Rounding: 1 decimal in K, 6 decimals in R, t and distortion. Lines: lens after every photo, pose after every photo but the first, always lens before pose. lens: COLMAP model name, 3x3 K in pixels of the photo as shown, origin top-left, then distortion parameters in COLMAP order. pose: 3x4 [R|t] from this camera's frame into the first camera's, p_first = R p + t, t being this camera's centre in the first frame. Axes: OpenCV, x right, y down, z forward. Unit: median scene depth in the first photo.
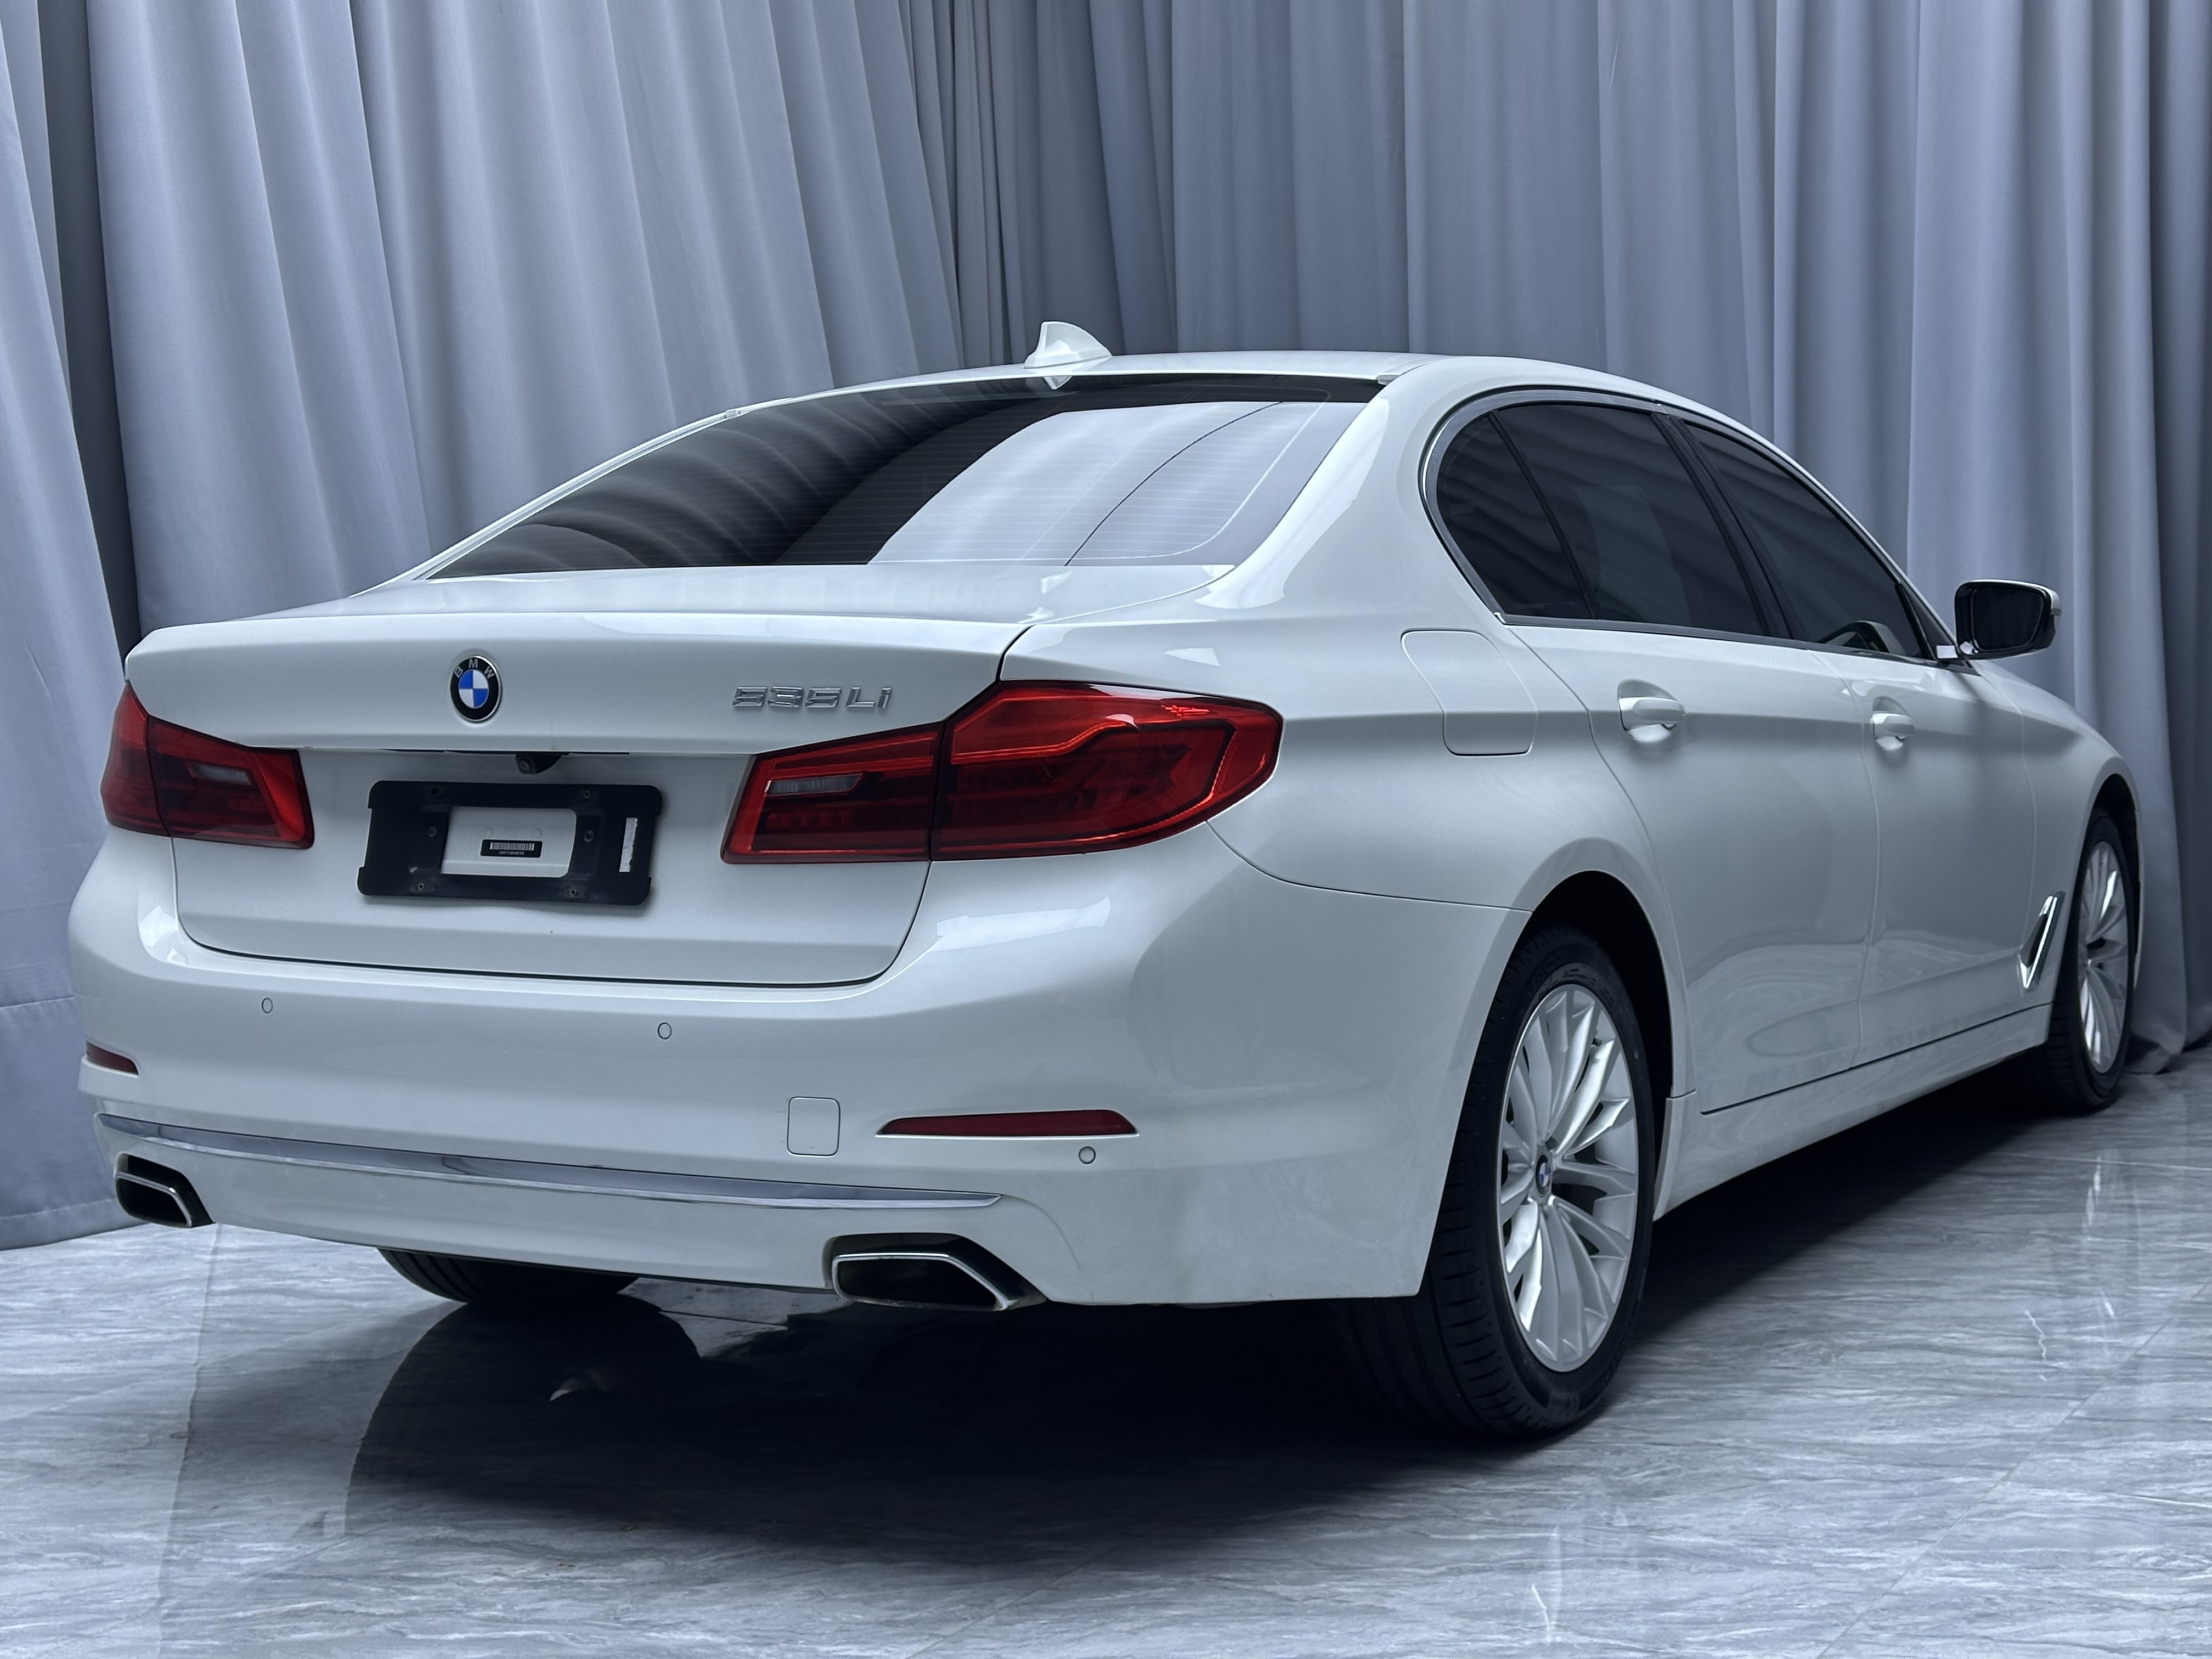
lens RADIAL K [[3134.2, 0, 1106.0], [0, 3134.2, 829.5], [0, 0, 1]] dist [0.169494, 0.034538]
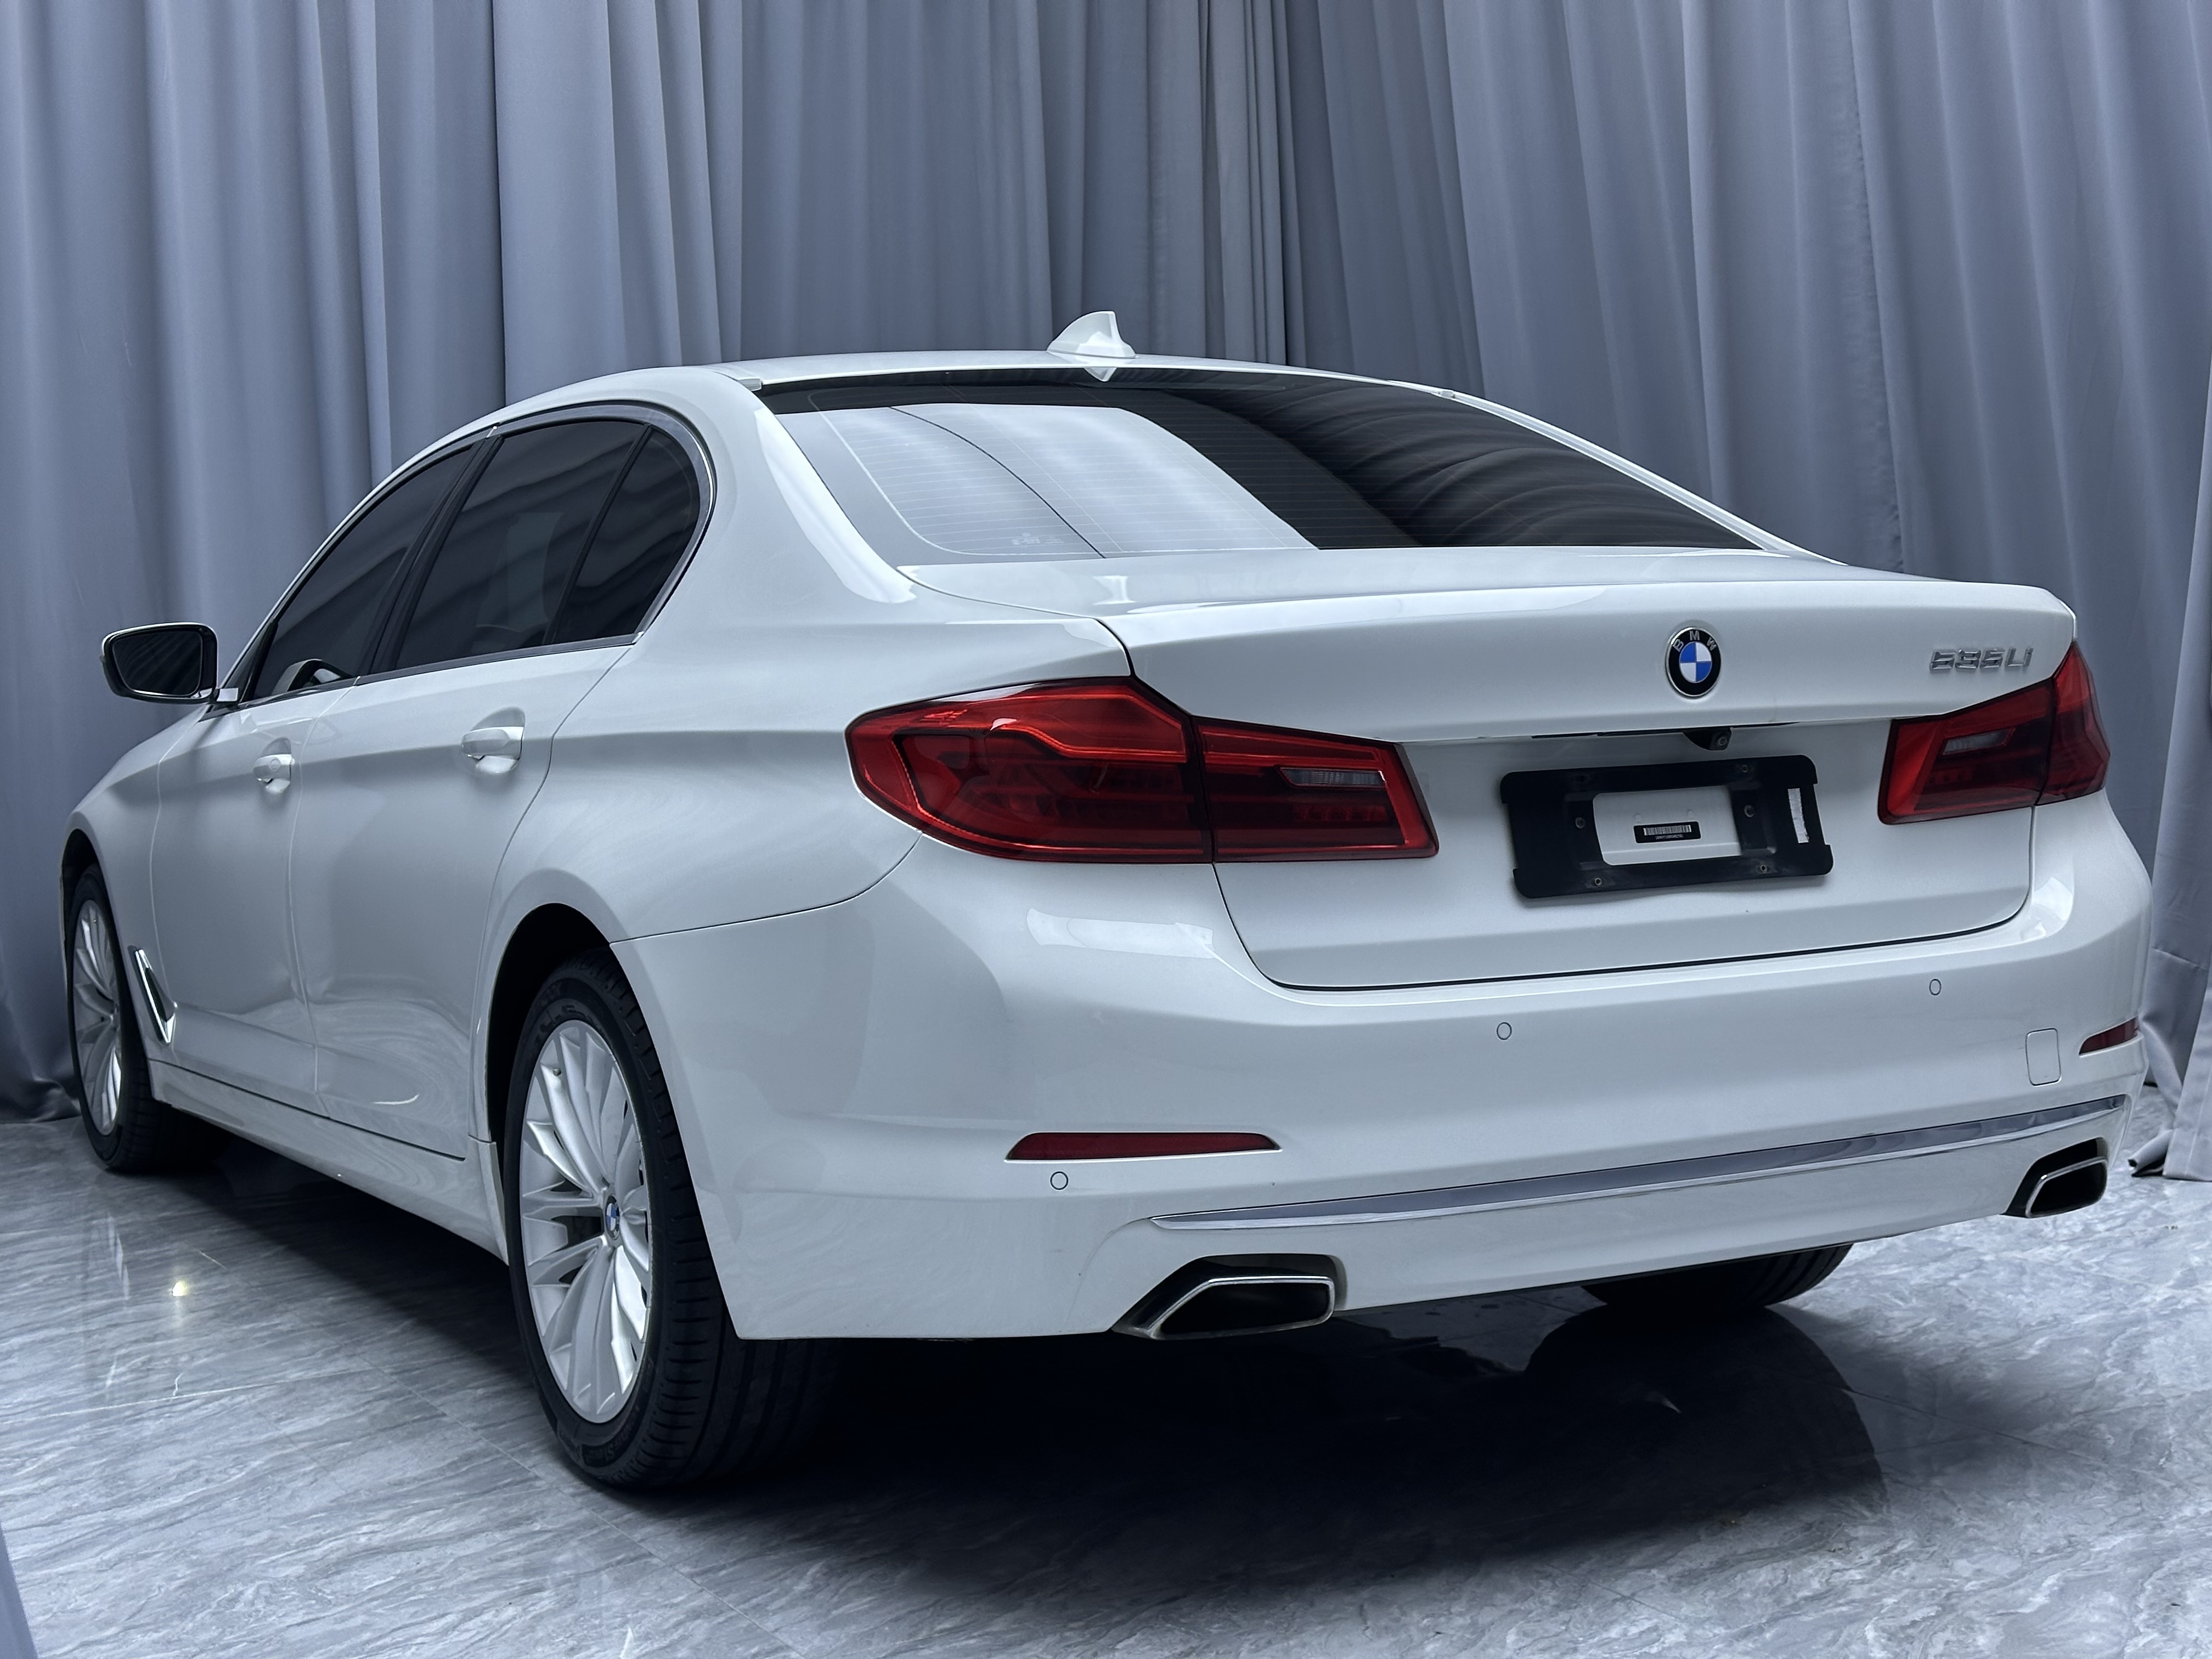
lens RADIAL K [[3124.5, 0, 1106.0], [0, 3124.5, 829.5], [0, 0, 1]] dist [0.129878, -0.115781]
pose [[0.521313, -0.056075, 0.851521, -1.096142], [0.078835, 0.996736, 0.017374, -0.024860], [-0.849716, 0.058072, 0.524032, 0.658049]]
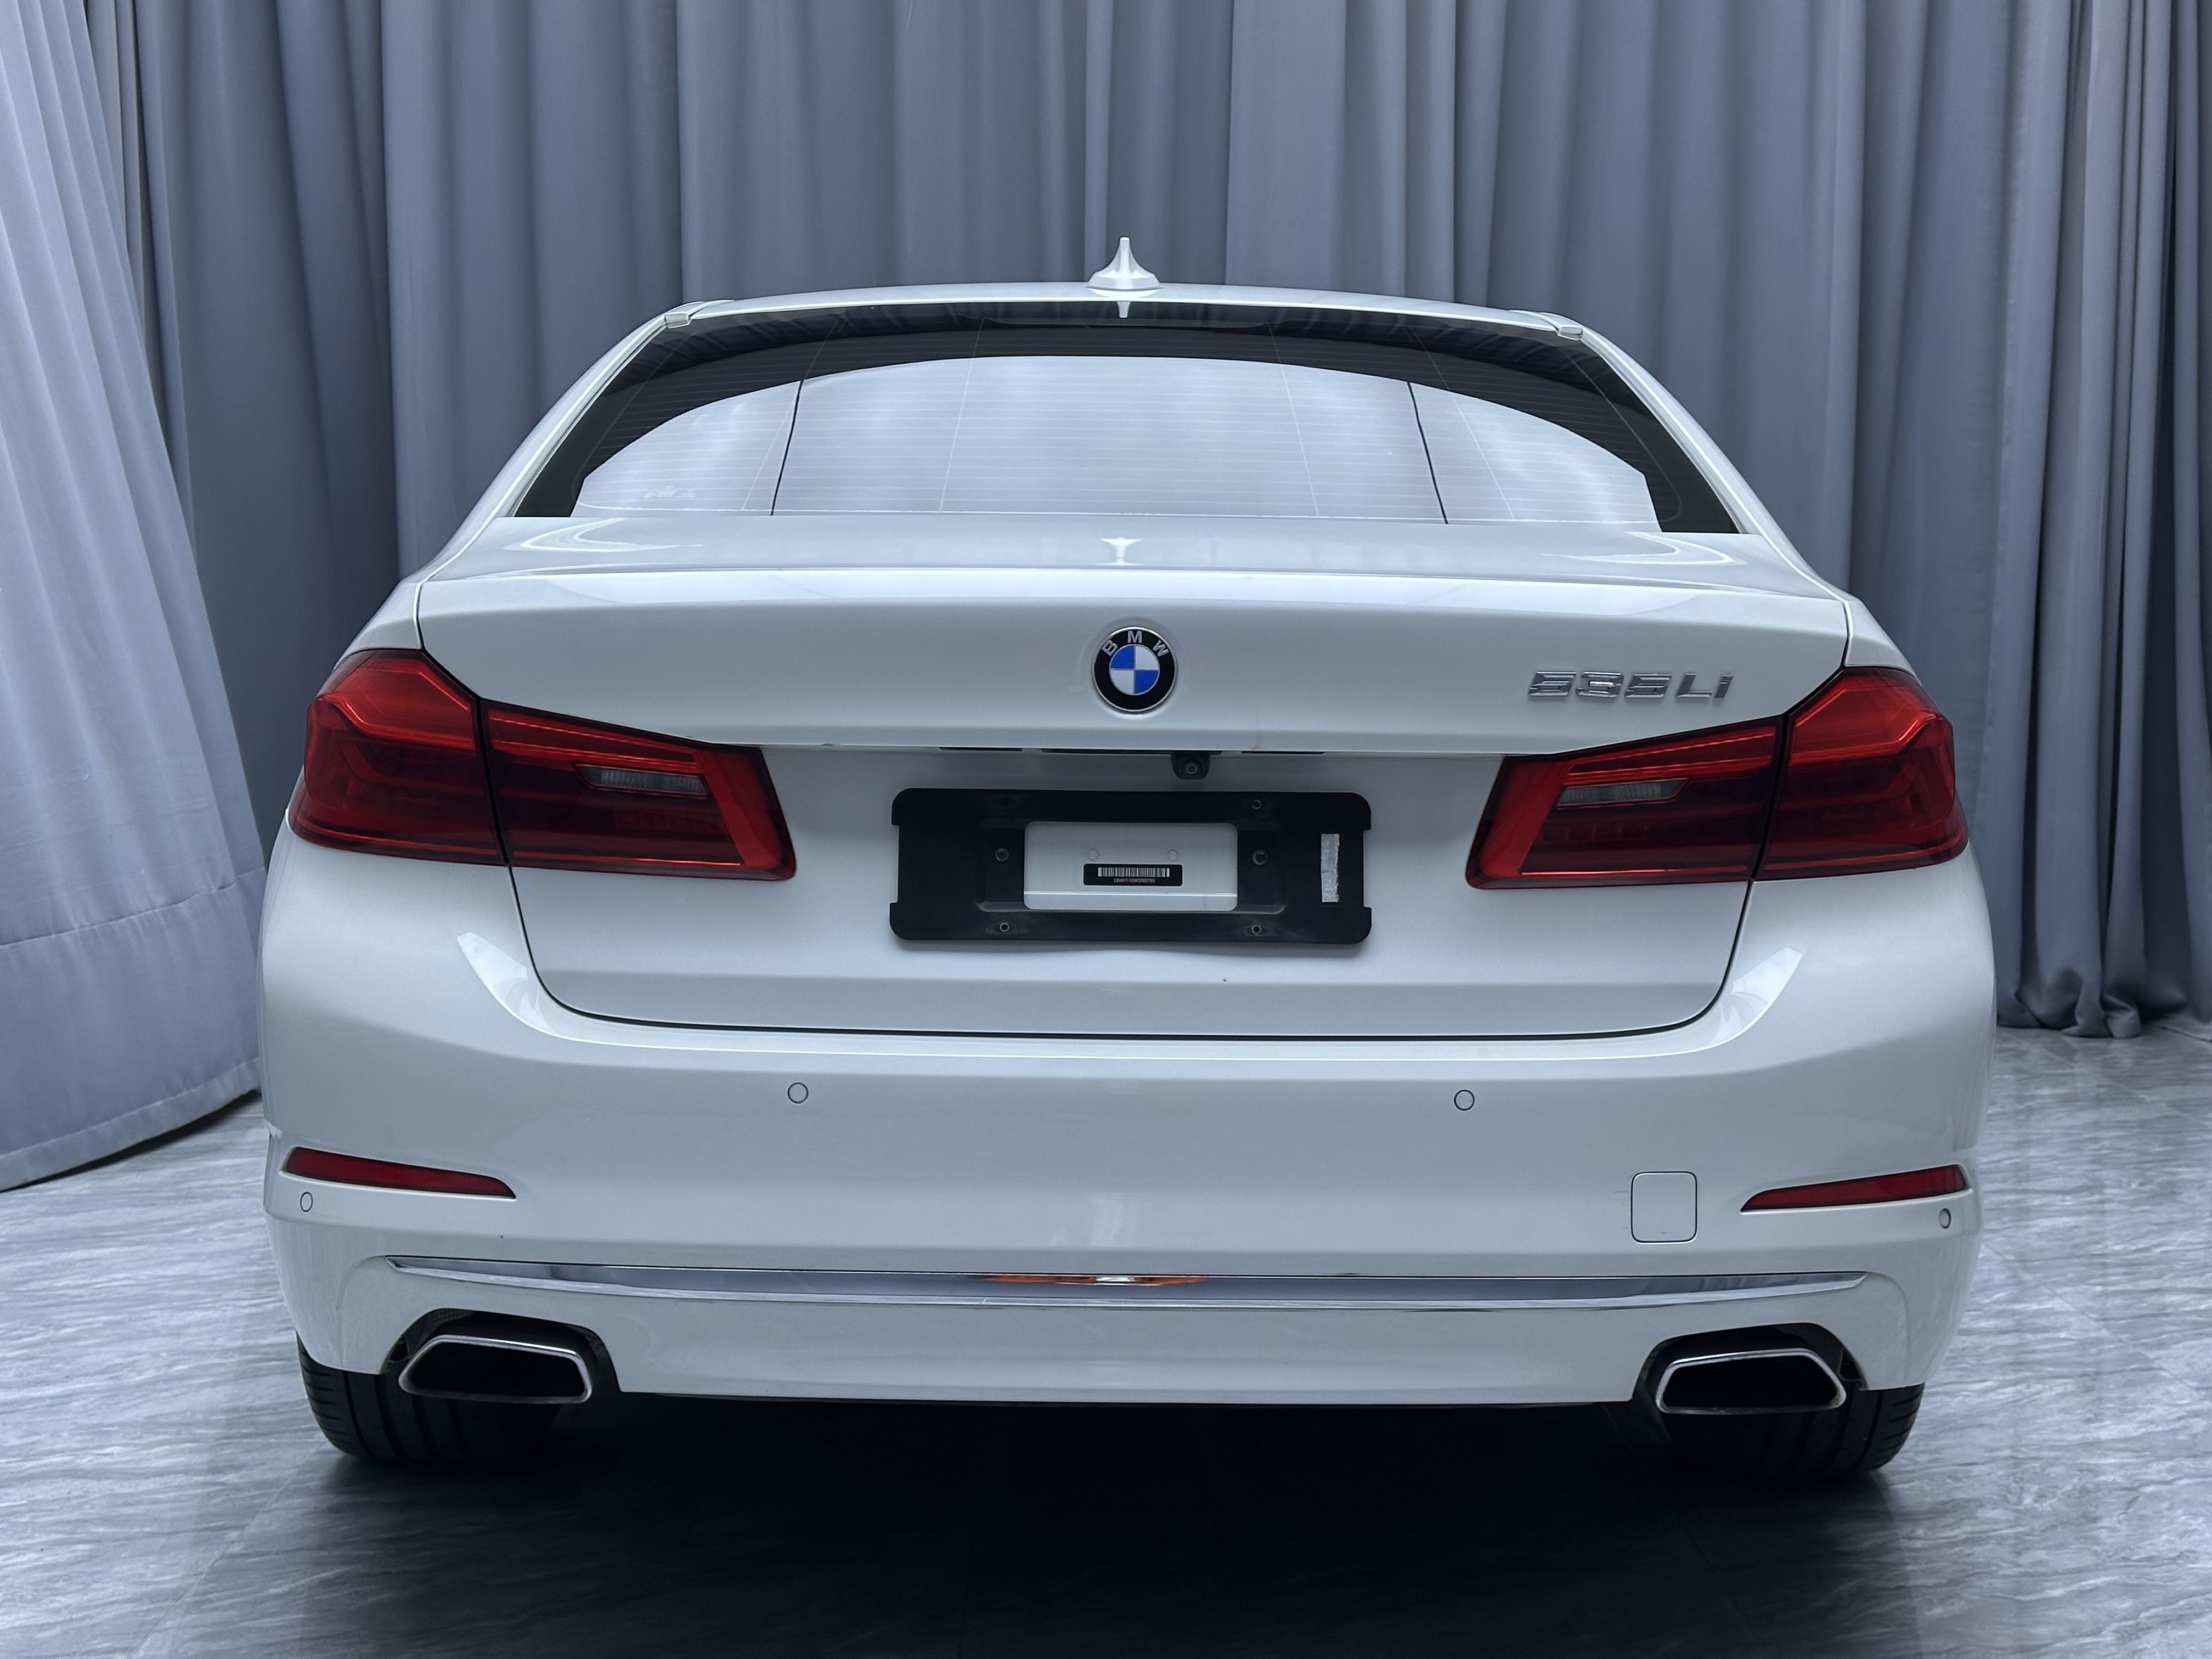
lens RADIAL K [[3124.5, 0, 1106.0], [0, 3124.5, 829.5], [0, 0, 1]] dist [0.129878, -0.115781]
pose [[0.861250, -0.016273, 0.507921, -0.594557], [0.010423, 0.999843, 0.014360, -0.016537], [-0.508074, -0.007073, 0.861284, 0.343539]]
